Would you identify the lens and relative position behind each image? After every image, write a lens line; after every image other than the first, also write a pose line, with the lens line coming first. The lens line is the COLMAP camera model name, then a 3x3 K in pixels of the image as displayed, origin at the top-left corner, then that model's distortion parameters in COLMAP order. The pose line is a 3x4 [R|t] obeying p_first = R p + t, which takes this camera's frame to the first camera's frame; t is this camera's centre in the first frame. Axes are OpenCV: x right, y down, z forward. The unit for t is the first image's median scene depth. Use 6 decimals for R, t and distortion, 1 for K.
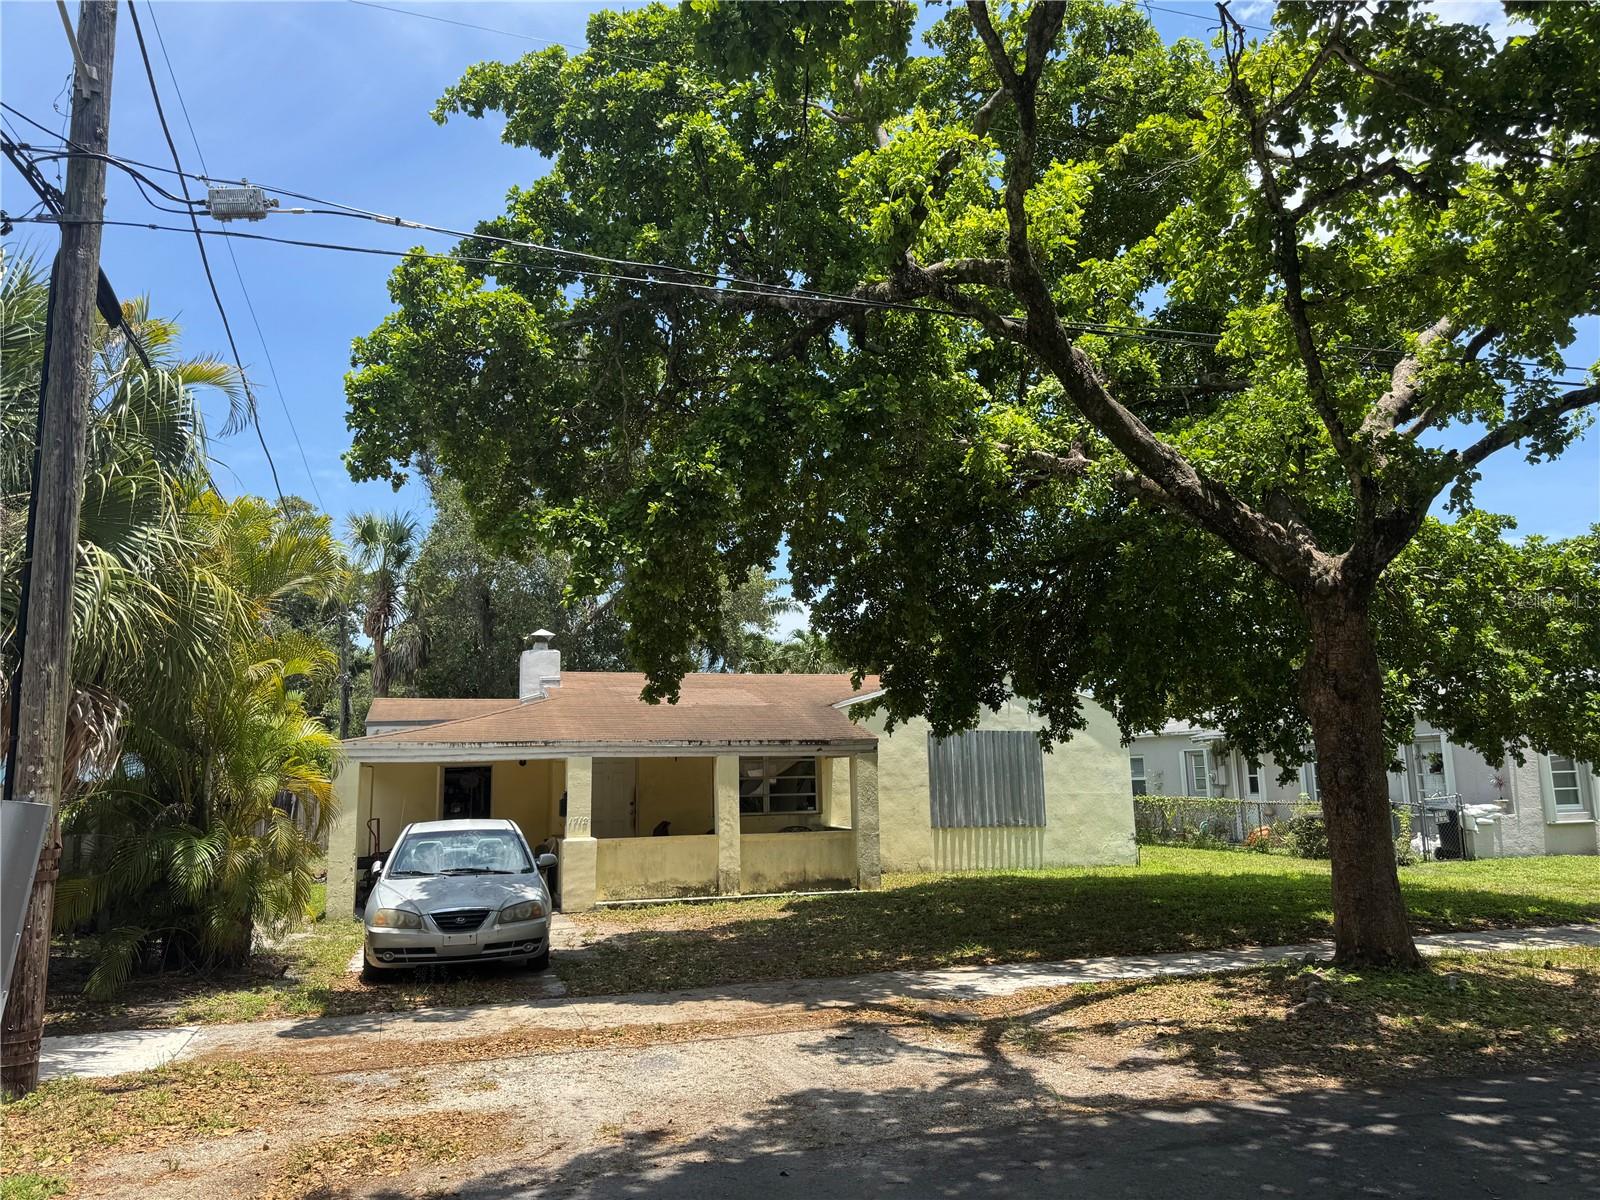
lens RADIAL K [[1129.5, 0, 800.0], [0, 1129.5, 600.0], [0, 0, 1]] dist [0.087422, -0.121018]
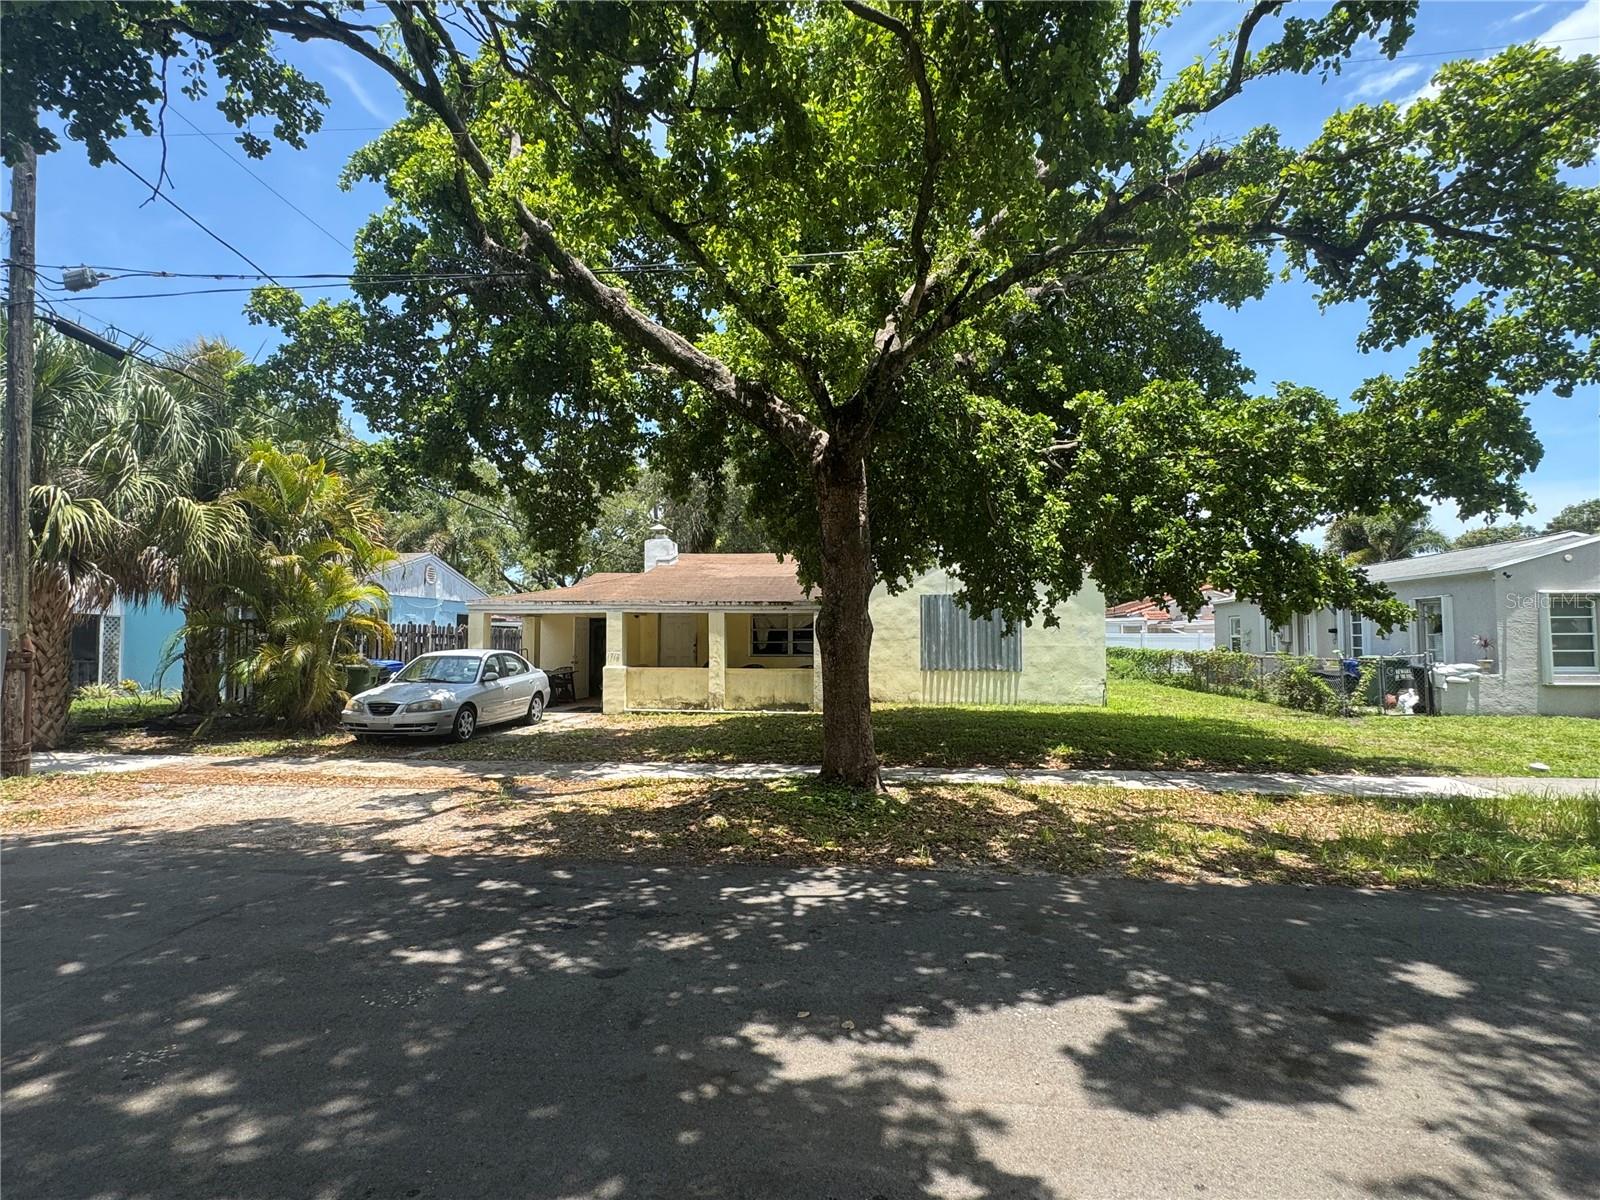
lens RADIAL K [[839.3, 0, 800.0], [0, 839.3, 600.0], [0, 0, 1]] dist [0.002713, 0.001207]
pose [[0.916844, 0.000670, -0.399245, 0.444921], [0.045582, 0.993284, 0.106342, 0.018052], [0.396635, -0.115698, 0.910656, 0.107494]]
